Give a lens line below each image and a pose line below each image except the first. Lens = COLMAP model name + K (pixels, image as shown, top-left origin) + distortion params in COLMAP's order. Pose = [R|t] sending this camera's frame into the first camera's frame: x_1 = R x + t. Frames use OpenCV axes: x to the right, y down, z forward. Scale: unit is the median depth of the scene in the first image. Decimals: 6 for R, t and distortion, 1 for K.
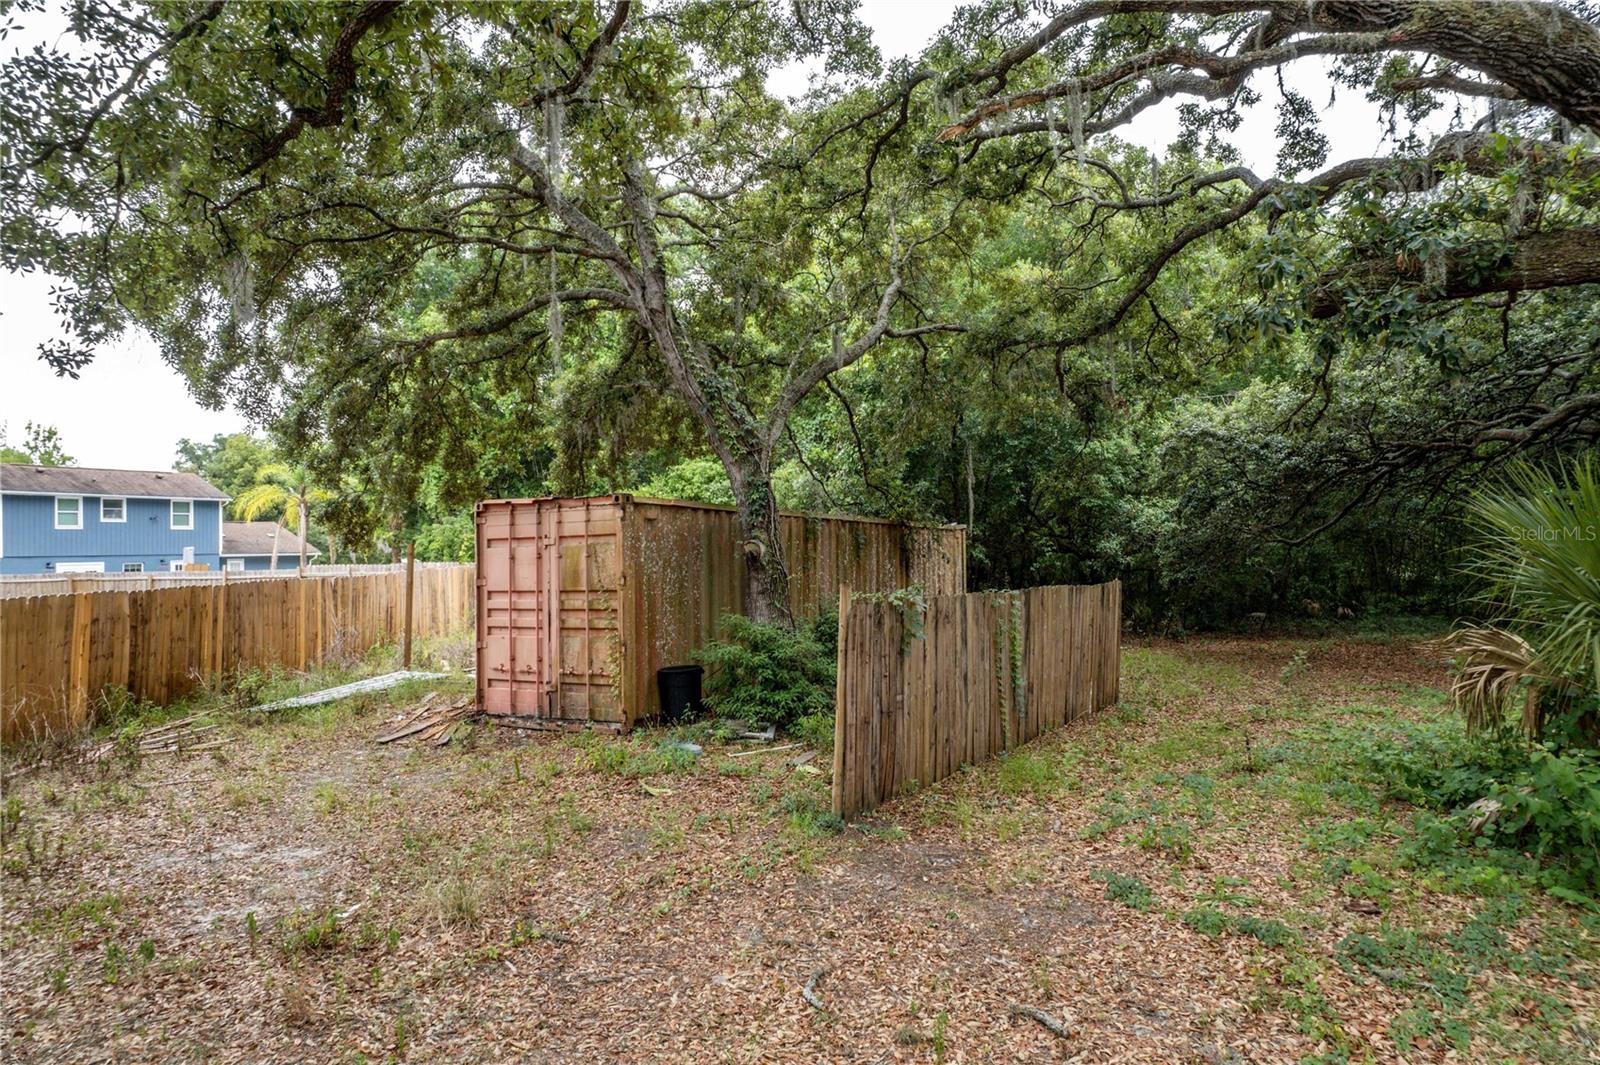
lens RADIAL K [[1021.4, 0, 799.3], [0, 1021.4, 532.4], [0, 0, 1]] dist [-0.071831, 0.067243]
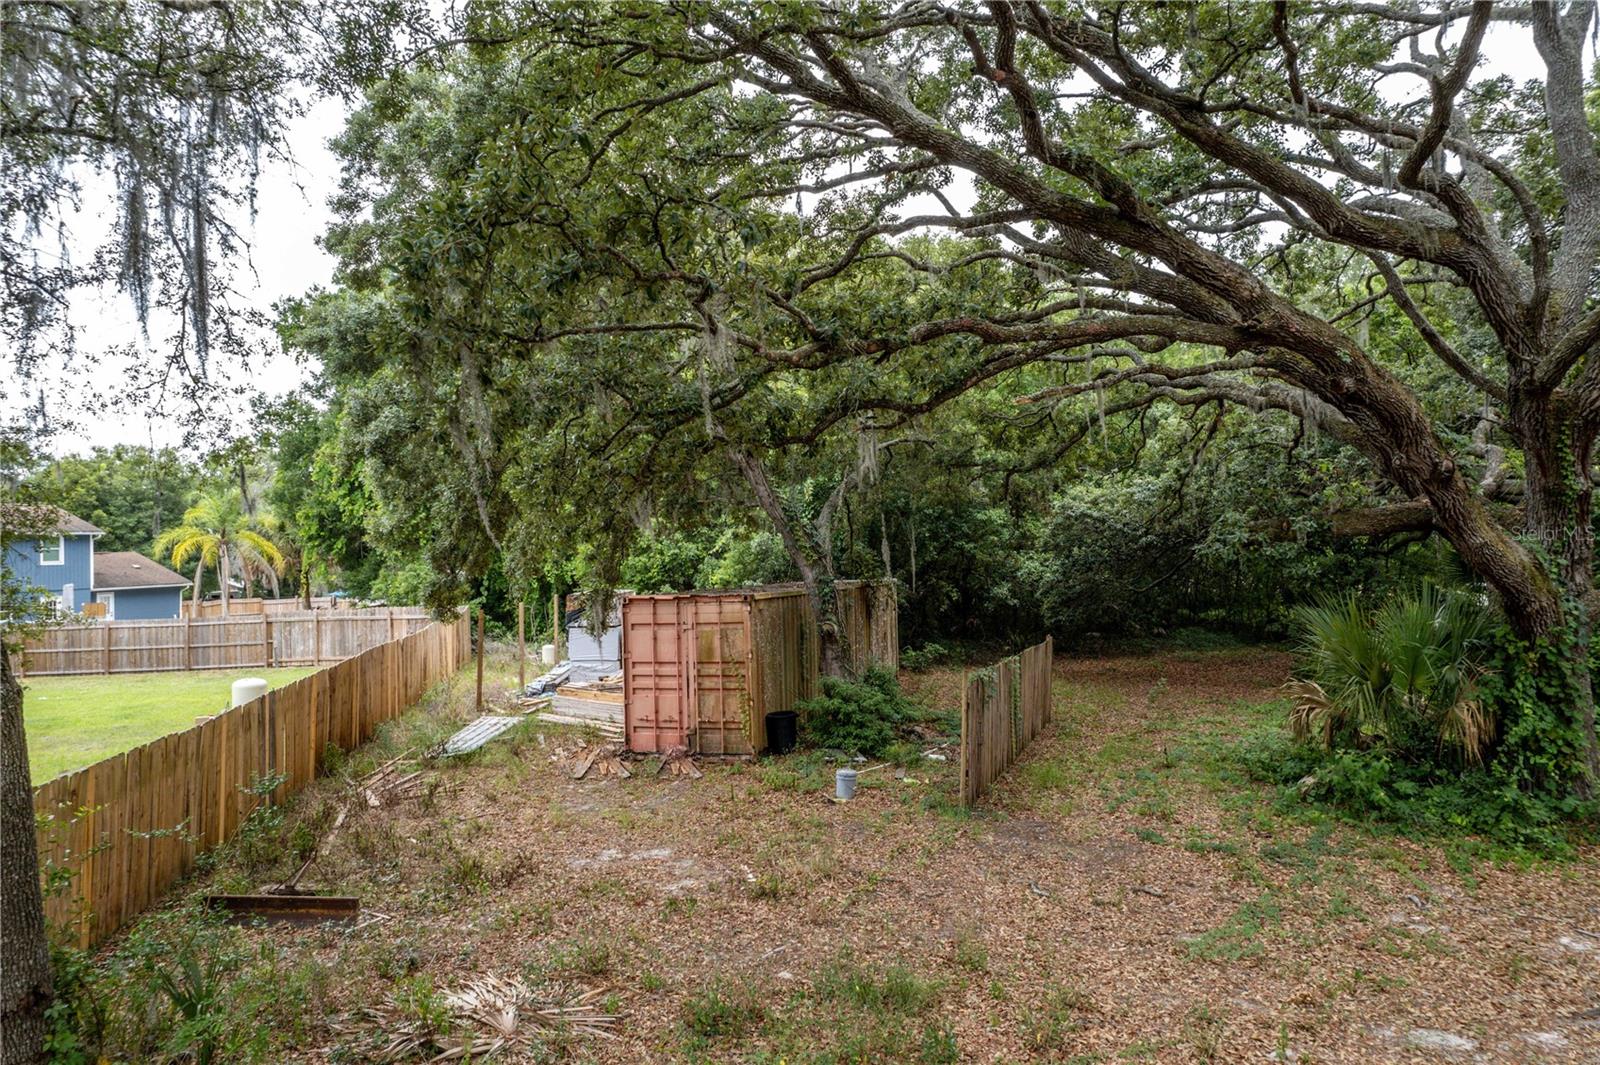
lens RADIAL K [[1021.4, 0, 799.4], [0, 1021.4, 533.9], [0, 0, 1]] dist [-0.071831, 0.067243]
pose [[0.980504, -0.006695, 0.196385, -0.369881], [0.006463, 0.999977, 0.001822, -0.119906], [-0.196393, -0.000517, 0.980525, -0.397872]]
